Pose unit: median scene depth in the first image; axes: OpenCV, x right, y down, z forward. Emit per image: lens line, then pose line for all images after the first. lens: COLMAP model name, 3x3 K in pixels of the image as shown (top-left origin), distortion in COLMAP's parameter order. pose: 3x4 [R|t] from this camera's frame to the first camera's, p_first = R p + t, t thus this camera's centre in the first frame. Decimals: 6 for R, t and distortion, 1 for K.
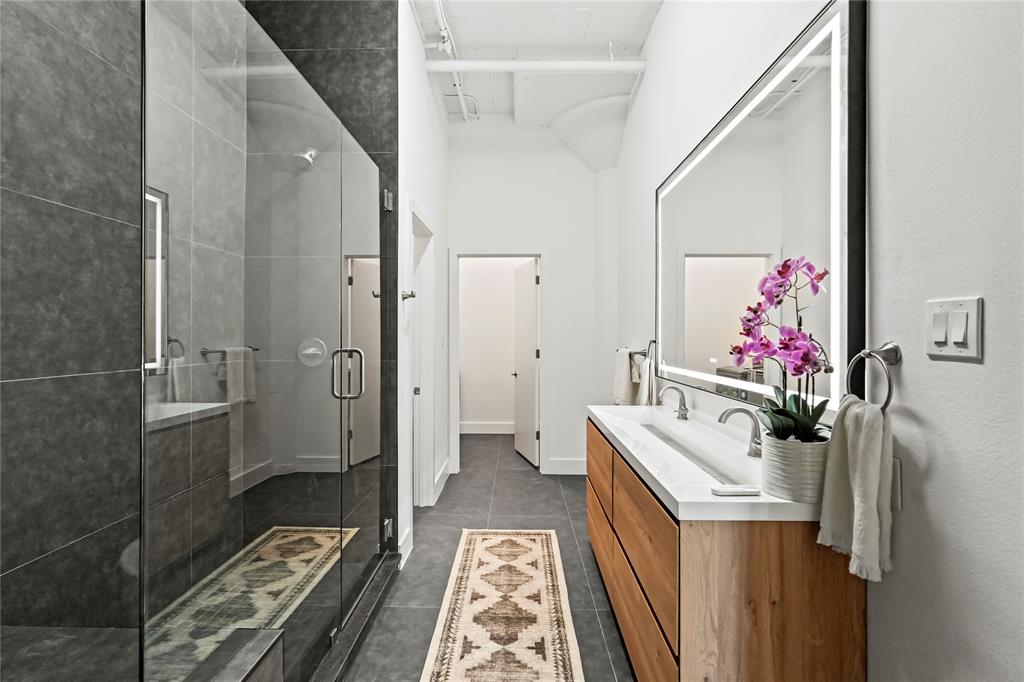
lens RADIAL K [[488.0, 0, 506.2], [0, 488.0, 337.3], [0, 0, 1]] dist [0.008857, 0.001358]
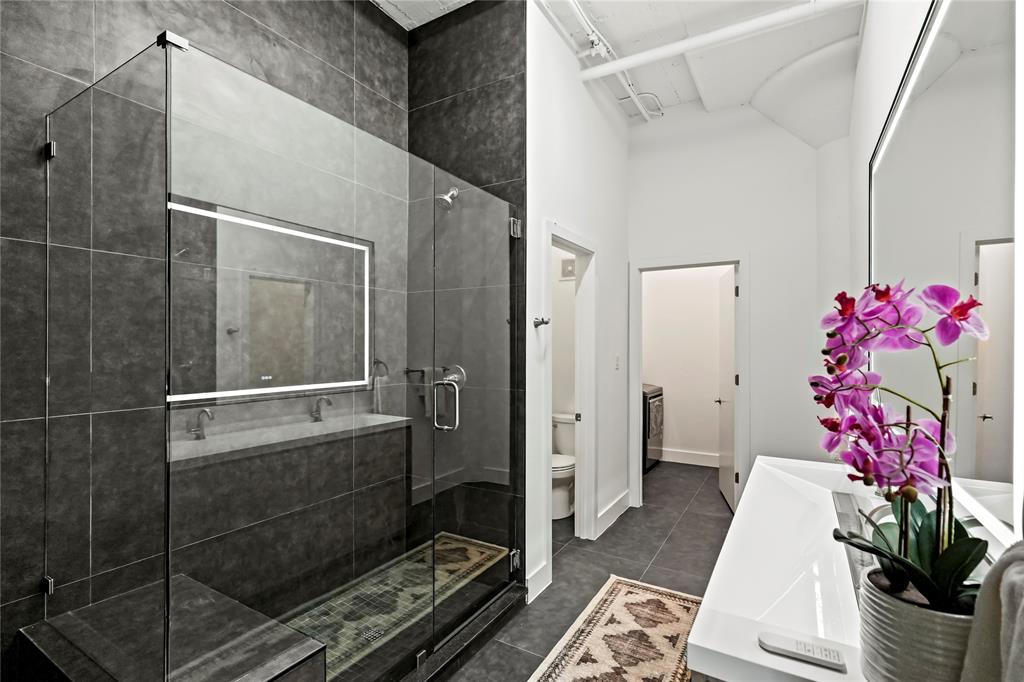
lens RADIAL K [[488.0, 0, 507.3], [0, 488.0, 346.1], [0, 0, 1]] dist [0.008857, 0.001358]
pose [[0.863477, 0.001708, -0.504386, 0.241576], [-0.000369, 0.999996, 0.002756, -0.043082], [0.504389, -0.002194, 0.863474, 0.134929]]
